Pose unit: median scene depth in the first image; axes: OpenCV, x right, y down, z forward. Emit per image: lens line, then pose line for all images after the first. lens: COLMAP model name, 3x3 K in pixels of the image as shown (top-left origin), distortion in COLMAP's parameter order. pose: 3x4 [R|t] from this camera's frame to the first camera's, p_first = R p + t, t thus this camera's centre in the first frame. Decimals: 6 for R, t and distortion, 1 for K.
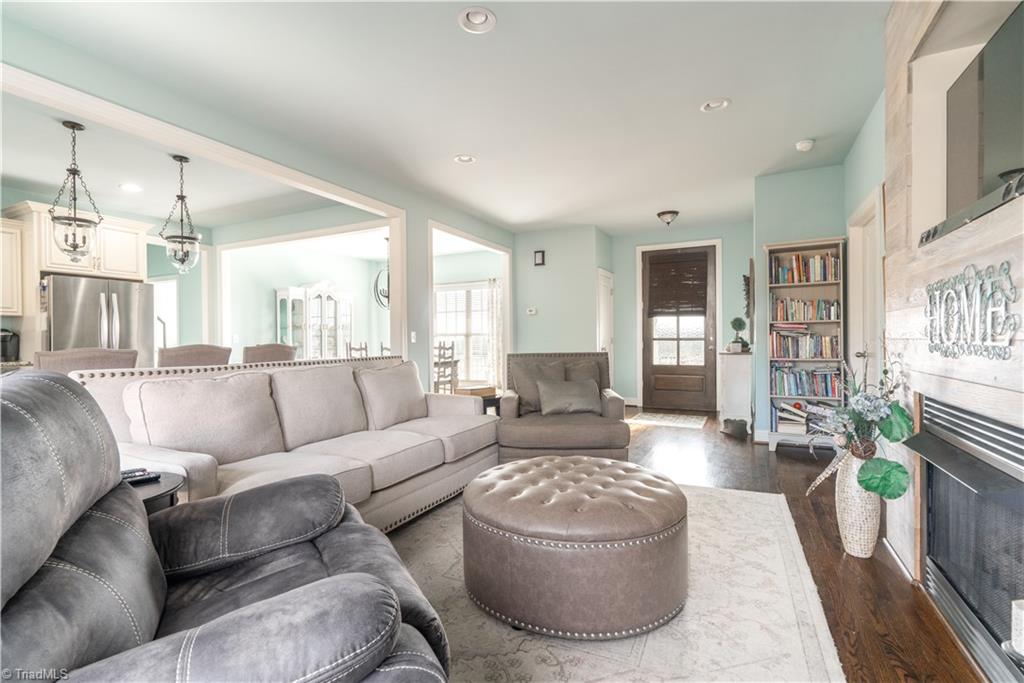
lens RADIAL K [[473.6, 0, 517.0], [0, 473.6, 343.1], [0, 0, 1]] dist [-0.010154, 0.003442]
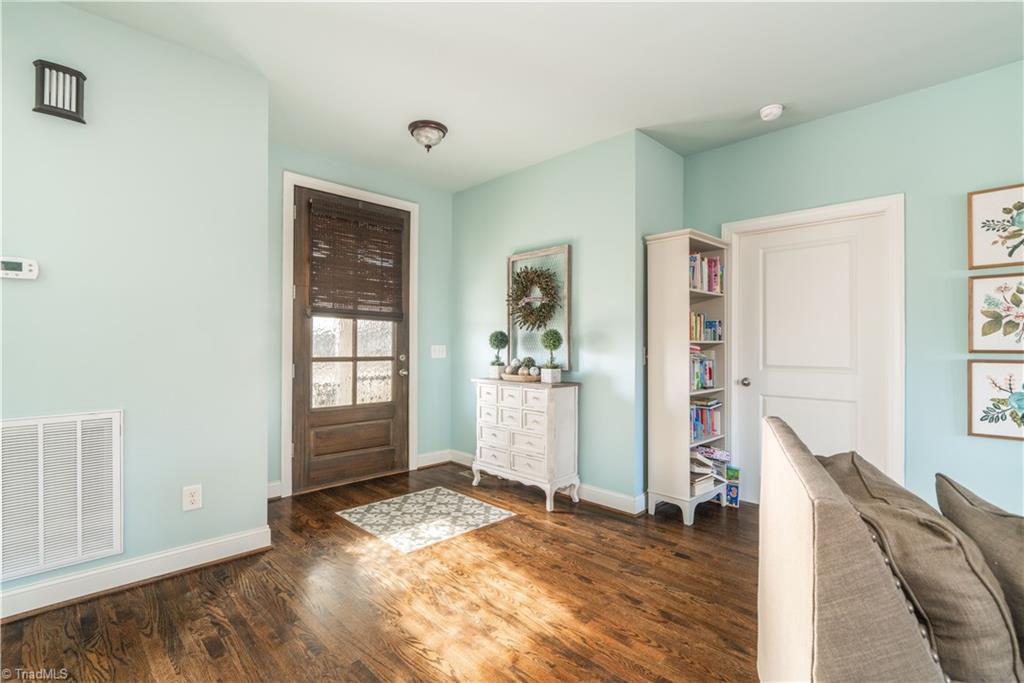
lens RADIAL K [[473.6, 0, 508.3], [0, 473.6, 344.2], [0, 0, 1]] dist [-0.010154, 0.003442]
pose [[0.325847, 0.009976, 0.945370, -0.184607], [-0.001788, 0.999949, -0.009936, -0.028189], [-0.945421, 0.001547, 0.325849, 0.874794]]
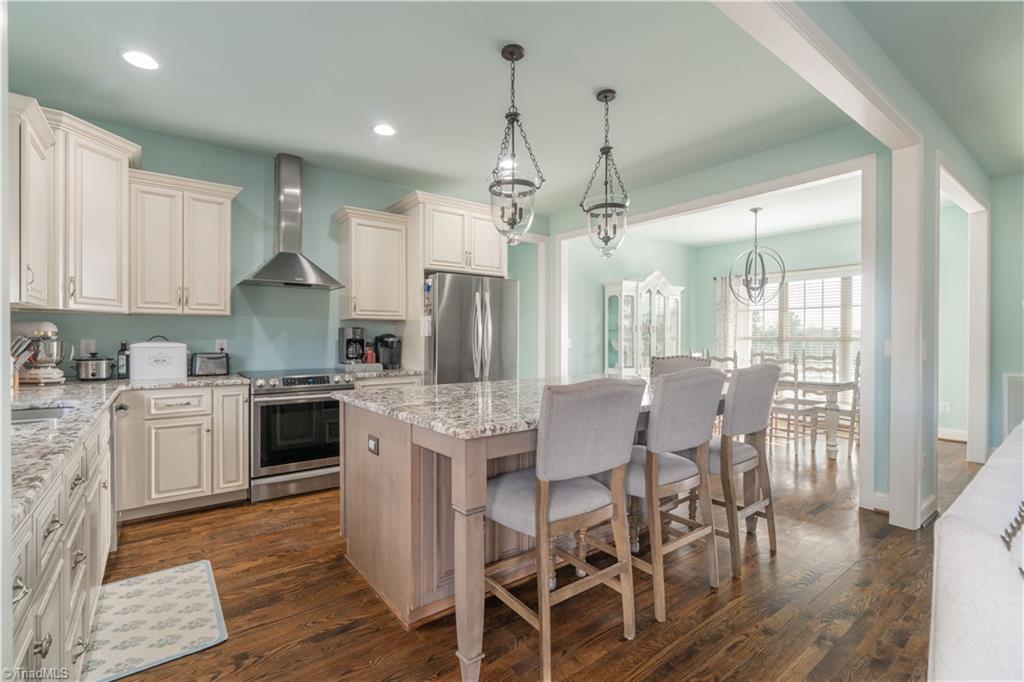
lens RADIAL K [[473.6, 0, 503.1], [0, 473.6, 343.4], [0, 0, 1]] dist [-0.010154, 0.003442]
pose [[0.890205, 0.014634, -0.455325, -0.409760], [-0.011855, 0.999890, 0.008959, -0.020294], [0.455406, -0.002578, 0.890280, 0.235763]]
